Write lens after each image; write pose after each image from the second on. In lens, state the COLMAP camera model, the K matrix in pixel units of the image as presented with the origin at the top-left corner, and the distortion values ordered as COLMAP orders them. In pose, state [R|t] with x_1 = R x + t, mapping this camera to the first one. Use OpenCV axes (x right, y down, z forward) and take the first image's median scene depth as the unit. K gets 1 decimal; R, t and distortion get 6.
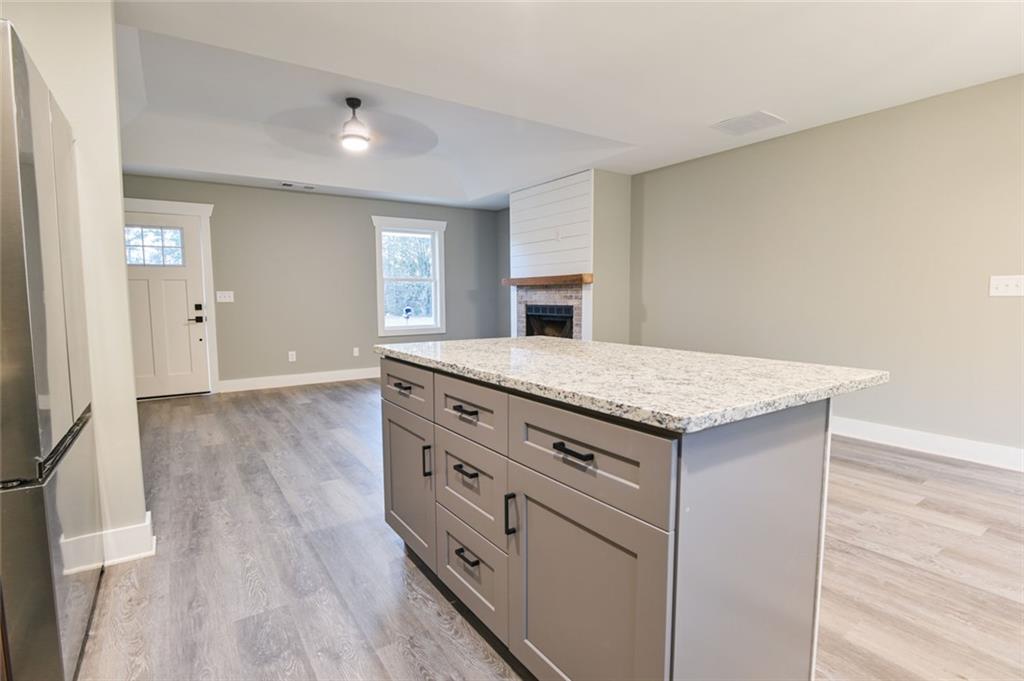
lens RADIAL K [[503.6, 0, 516.7], [0, 503.6, 345.8], [0, 0, 1]] dist [-0.019402, -0.000572]
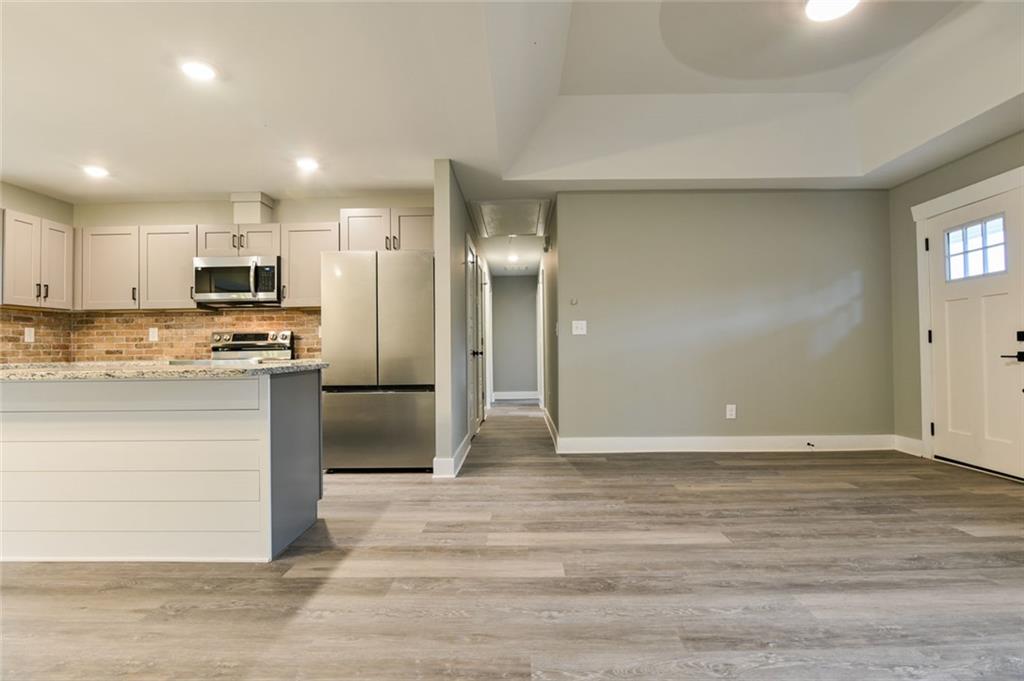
lens RADIAL K [[503.6, 0, 515.3], [0, 503.6, 341.7], [0, 0, 1]] dist [-0.019402, -0.000572]
pose [[-0.588827, -0.000803, -0.808259, 0.255789], [-0.062955, 0.997007, 0.044873, -0.074210], [0.805804, 0.077306, -0.587115, 1.079484]]
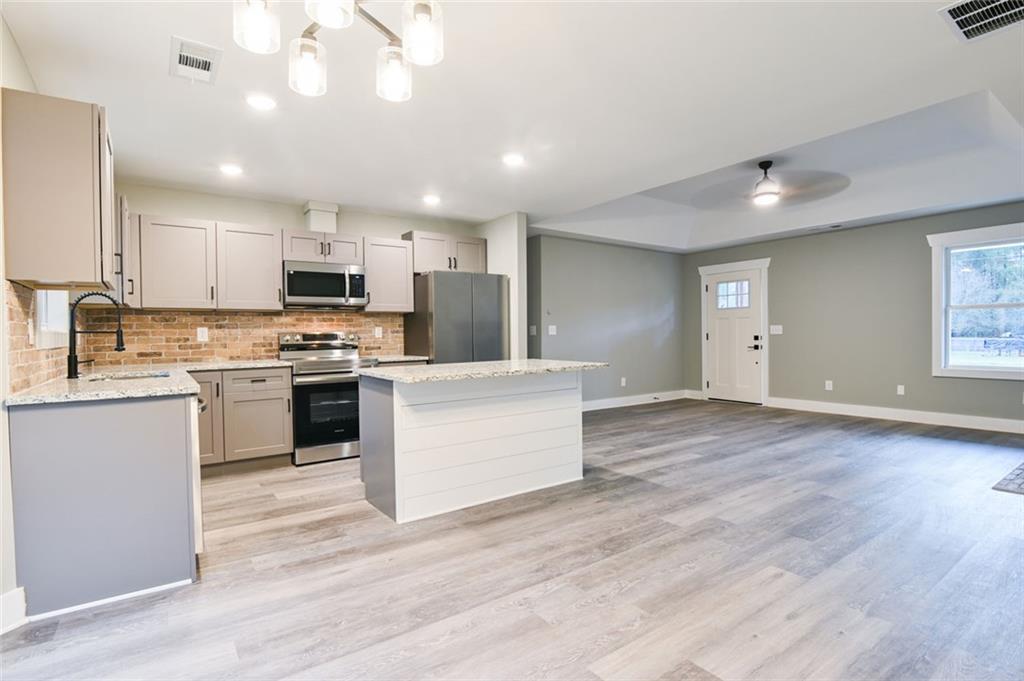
lens RADIAL K [[503.6, 0, 502.3], [0, 503.6, 338.9], [0, 0, 1]] dist [-0.019402, -0.000572]
pose [[-0.004868, 0.015975, -0.999861, 0.855956], [-0.083548, 0.996370, 0.016326, -0.050834], [0.996492, 0.083616, -0.003515, 0.429629]]
